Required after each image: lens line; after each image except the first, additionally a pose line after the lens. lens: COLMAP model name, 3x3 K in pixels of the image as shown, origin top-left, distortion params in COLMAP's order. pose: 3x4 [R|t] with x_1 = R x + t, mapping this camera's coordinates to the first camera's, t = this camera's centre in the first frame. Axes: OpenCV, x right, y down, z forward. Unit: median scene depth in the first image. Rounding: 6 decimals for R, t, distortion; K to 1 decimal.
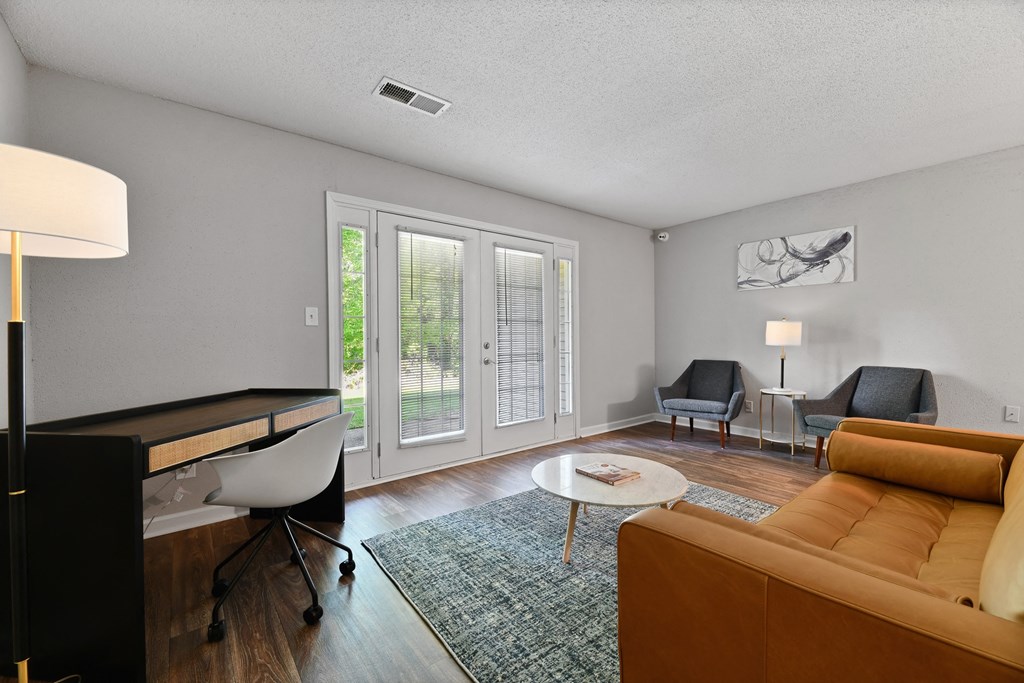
lens RADIAL K [[403.7, 0, 512.0], [0, 403.7, 341.5], [0, 0, 1]] dist [-0.001686, -0.000170]
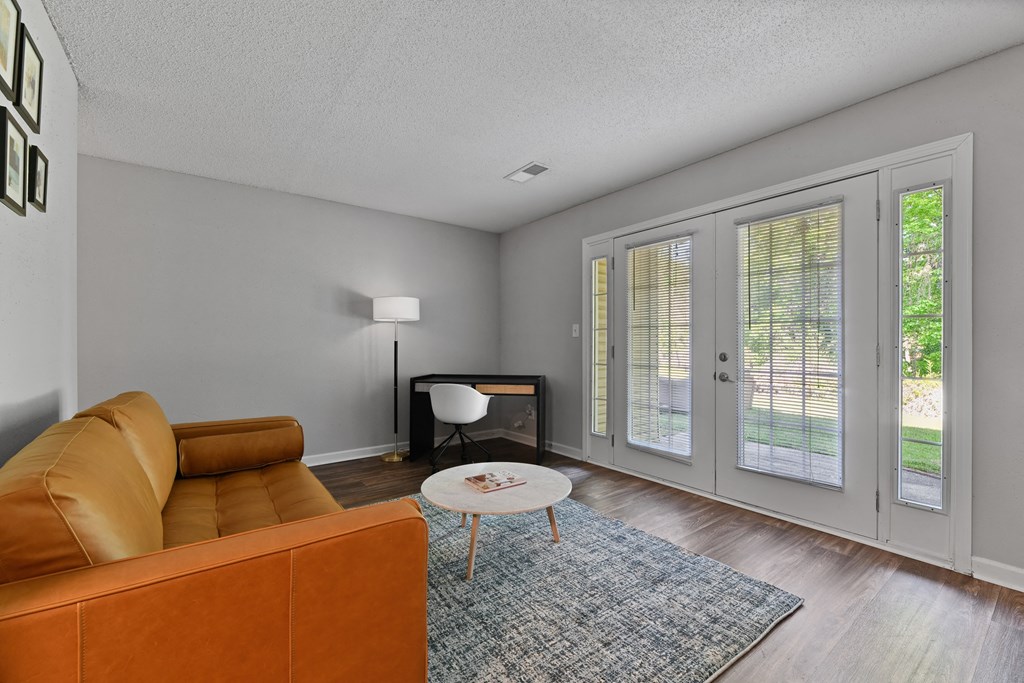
lens RADIAL K [[434.0, 0, 512.0], [0, 434.0, 341.5], [0, 0, 1]] dist [0.002490, 0.000065]
pose [[-0.030789, -0.003033, -0.999521, 0.914215], [-0.011446, 0.999931, -0.002681, -0.014275], [0.999460, 0.011358, -0.030821, 0.715207]]
